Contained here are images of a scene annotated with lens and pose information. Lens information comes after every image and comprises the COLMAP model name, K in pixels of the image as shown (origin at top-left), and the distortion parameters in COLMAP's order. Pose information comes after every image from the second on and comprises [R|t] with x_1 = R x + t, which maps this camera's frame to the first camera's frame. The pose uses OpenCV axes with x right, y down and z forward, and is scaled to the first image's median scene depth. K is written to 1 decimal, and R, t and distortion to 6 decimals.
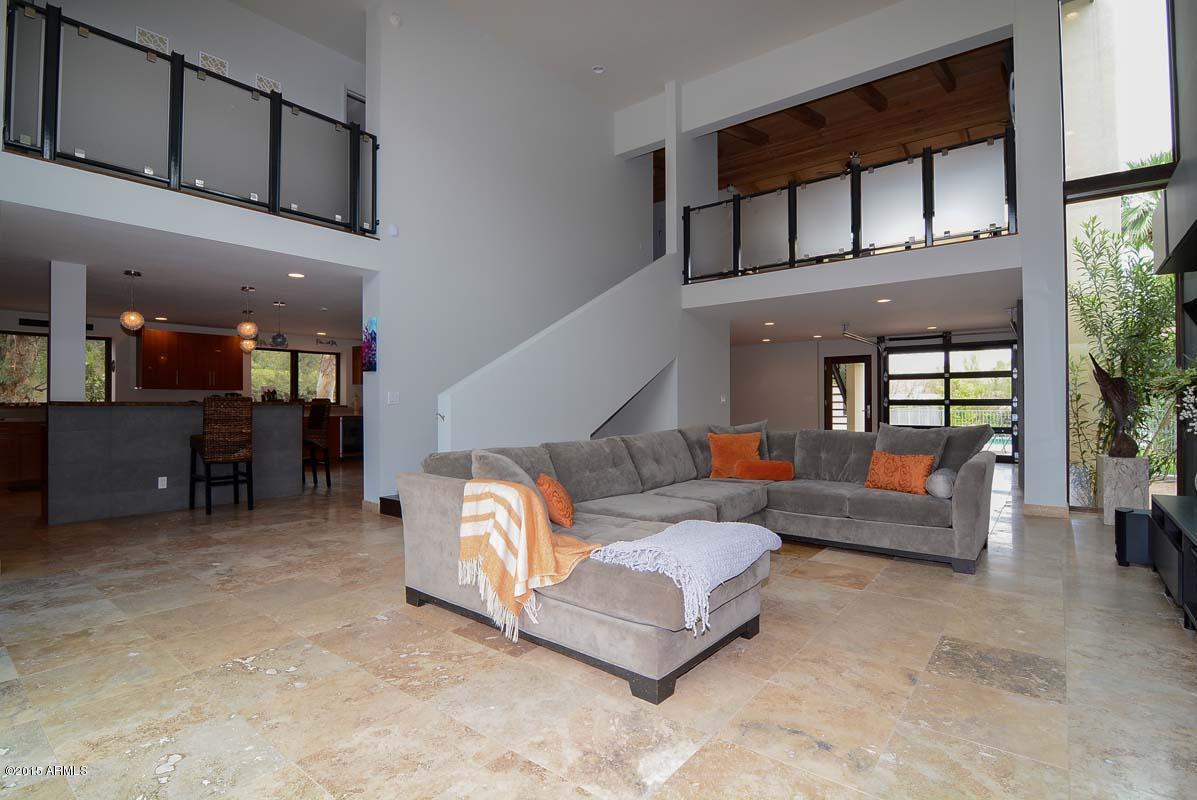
lens RADIAL K [[578.7, 0, 595.2], [0, 578.7, 399.5], [0, 0, 1]] dist [-0.017701, -0.001737]
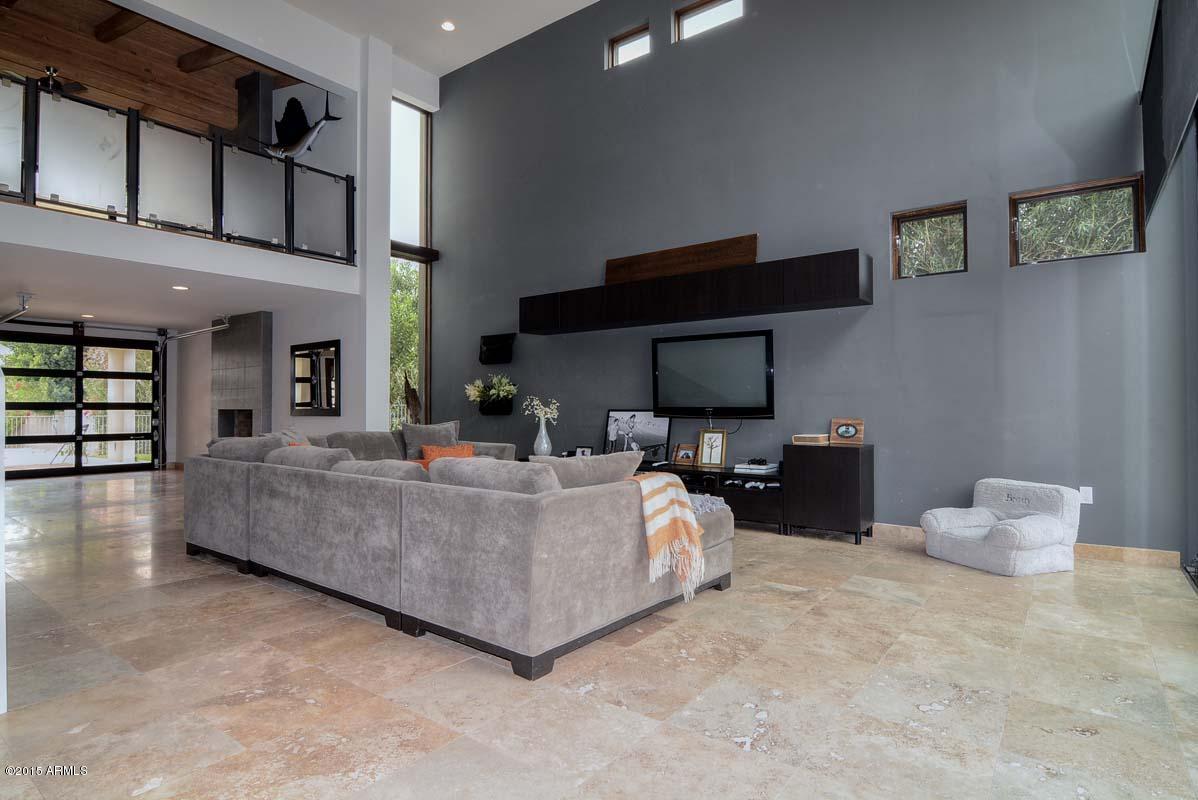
lens RADIAL K [[647.7, 0, 589.1], [0, 647.7, 401.8], [0, 0, 1]] dist [0.005572, -0.000327]
pose [[-0.032739, 0.010296, 0.999411, -1.339490], [-0.004646, 0.999935, -0.010454, 0.018315], [-0.999453, -0.004985, -0.032689, 1.132923]]
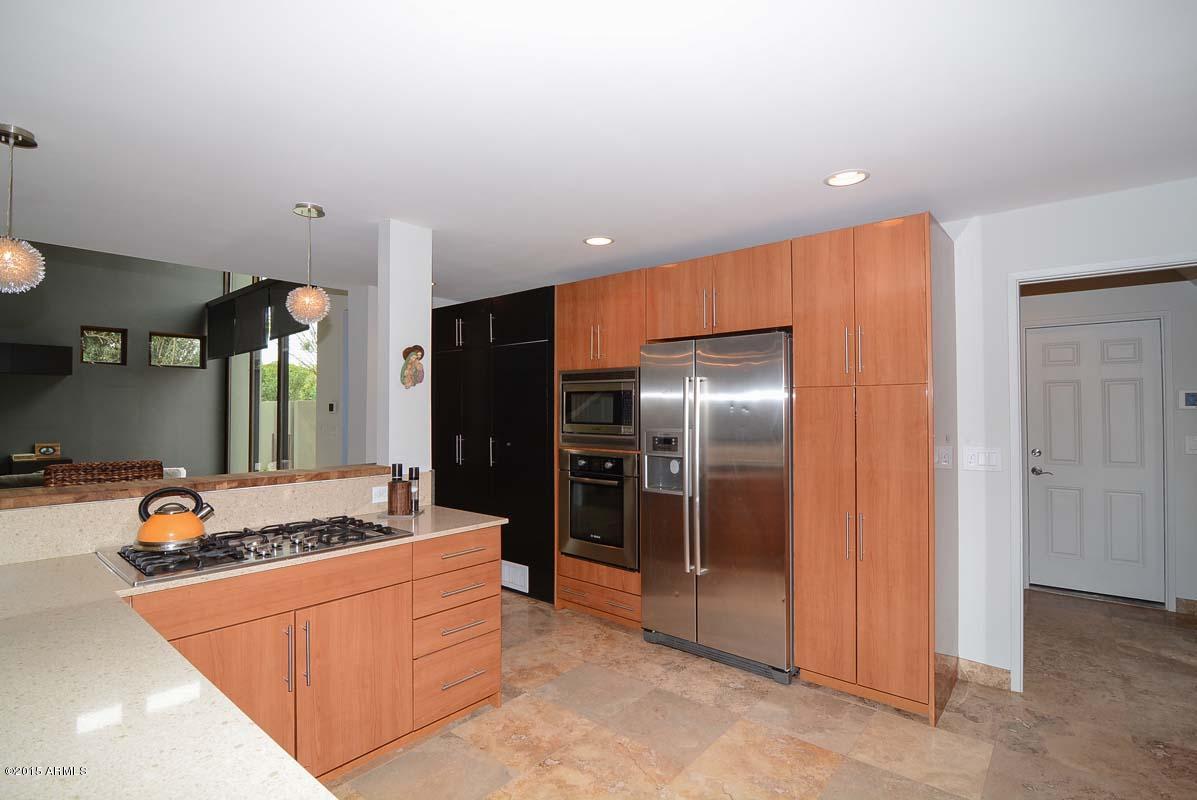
lens RADIAL K [[578.7, 0, 595.2], [0, 578.7, 399.5], [0, 0, 1]] dist [-0.017701, -0.001737]
pose [[-0.999664, 0.006386, 0.025117, -2.256919], [0.005803, 0.999713, -0.023239, -0.096523], [-0.025258, -0.023086, -0.999414, 3.164309]]
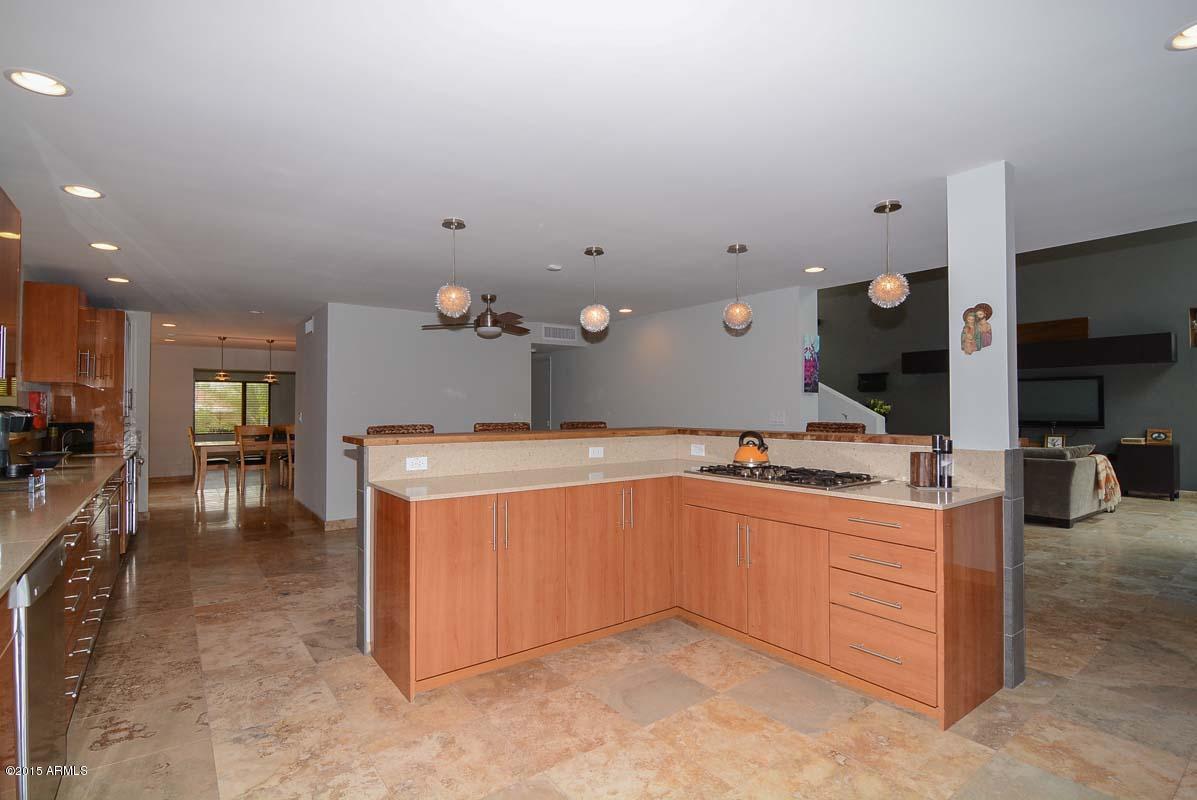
lens RADIAL K [[578.7, 0, 595.2], [0, 578.7, 399.5], [0, 0, 1]] dist [-0.017701, -0.001737]
pose [[0.251099, 0.017396, 0.967805, -3.017987], [-0.005038, 0.999848, -0.016665, -0.045079], [-0.967948, -0.000691, 0.251149, 2.410824]]
